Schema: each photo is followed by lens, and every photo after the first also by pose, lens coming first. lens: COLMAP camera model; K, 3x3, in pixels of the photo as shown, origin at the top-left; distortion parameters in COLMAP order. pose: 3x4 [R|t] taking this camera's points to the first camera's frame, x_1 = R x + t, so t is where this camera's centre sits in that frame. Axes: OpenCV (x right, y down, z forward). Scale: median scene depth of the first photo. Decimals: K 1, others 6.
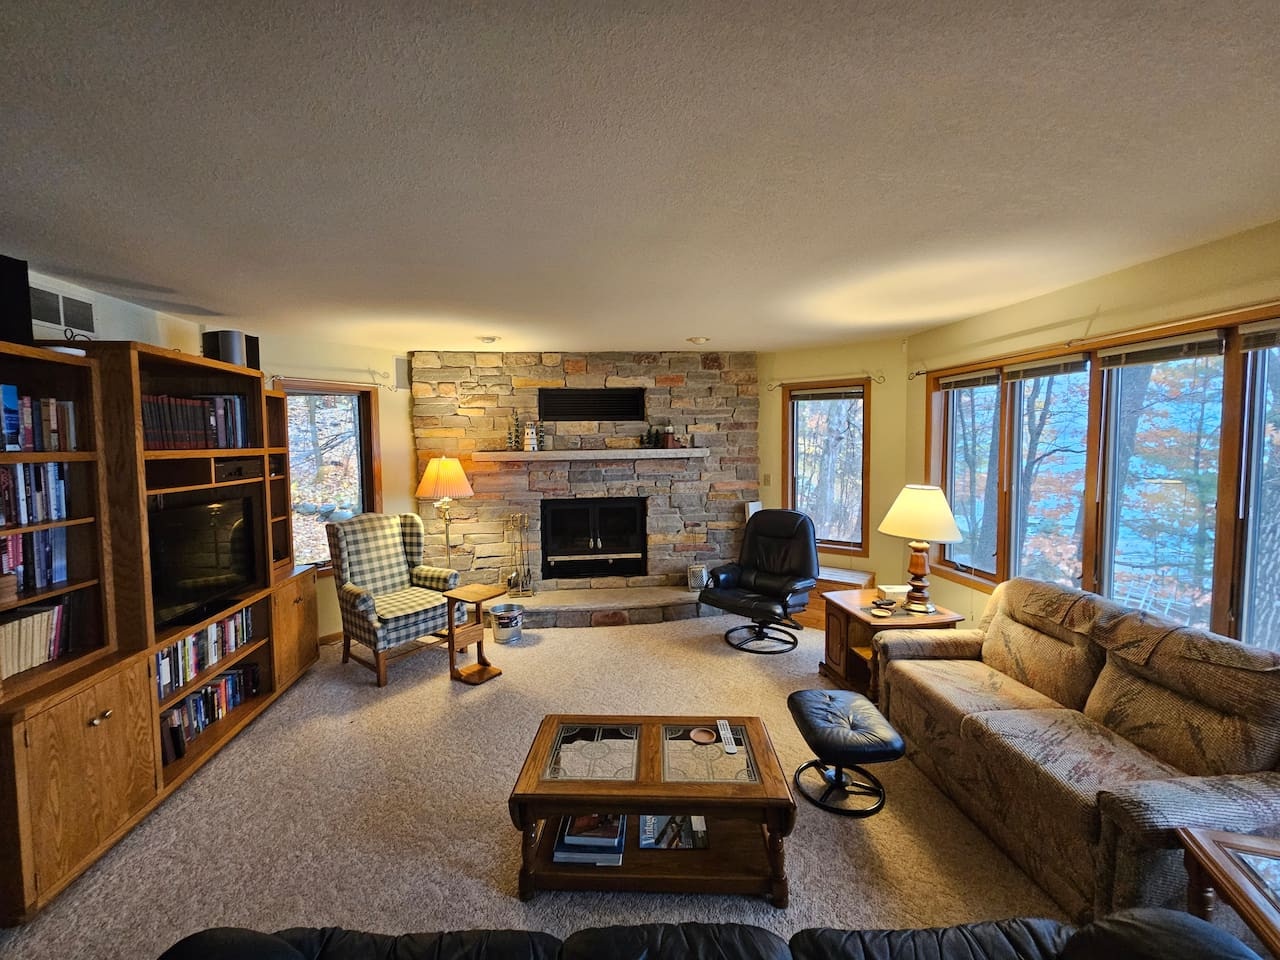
lens RADIAL K [[525.5, 0, 640.7], [0, 525.5, 474.4], [0, 0, 1]] dist [-0.000294, -0.001017]
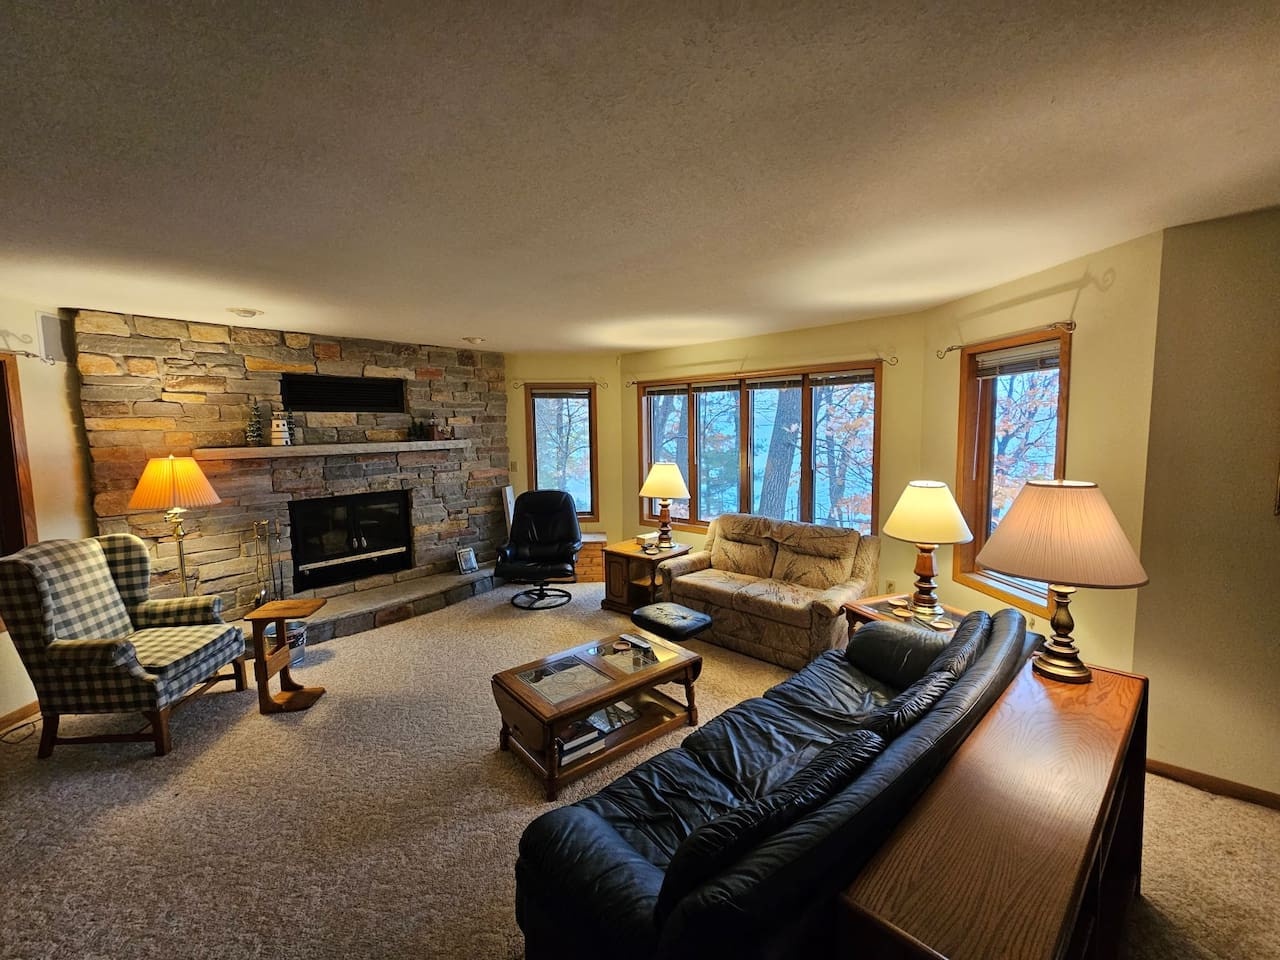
lens RADIAL K [[525.5, 0, 632.6], [0, 525.5, 475.9], [0, 0, 1]] dist [-0.000294, -0.001017]
pose [[0.744723, -0.061075, 0.664573, -0.390560], [0.046878, 0.998131, 0.039198, -0.002231], [-0.665725, 0.001962, 0.746195, -0.029466]]
